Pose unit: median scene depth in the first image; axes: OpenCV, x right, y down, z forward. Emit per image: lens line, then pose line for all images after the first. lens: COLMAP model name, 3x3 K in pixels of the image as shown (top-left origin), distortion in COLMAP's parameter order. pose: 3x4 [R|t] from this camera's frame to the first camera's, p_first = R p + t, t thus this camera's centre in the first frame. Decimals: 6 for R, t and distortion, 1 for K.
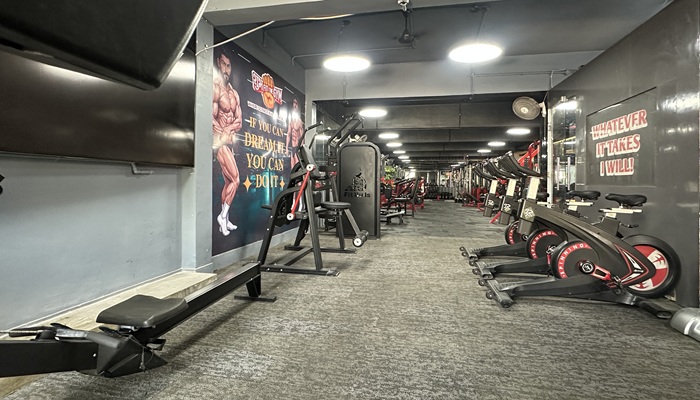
lens RADIAL K [[343.2, 0, 350.0], [0, 343.2, 200.0], [0, 0, 1]] dist [-0.000990, -0.000167]
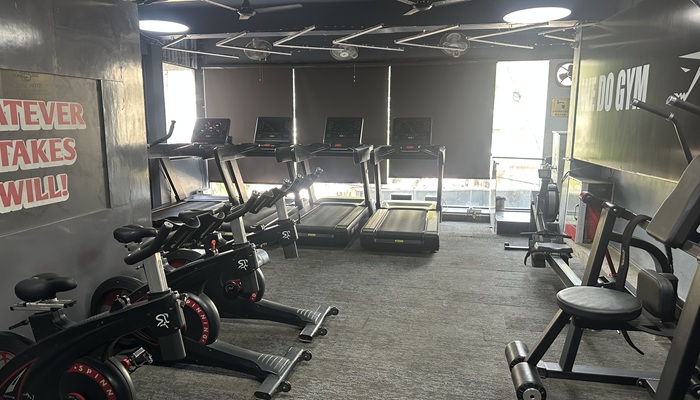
lens RADIAL K [[479.4, 0, 350.0], [0, 479.4, 200.0], [0, 0, 1]] dist [0.000464, -0.000101]
pose [[-0.999977, -0.006708, -0.000695, 0.304708], [-0.006707, 0.978476, 0.206251, -0.264824], [-0.000703, 0.206251, -0.978499, 1.895257]]
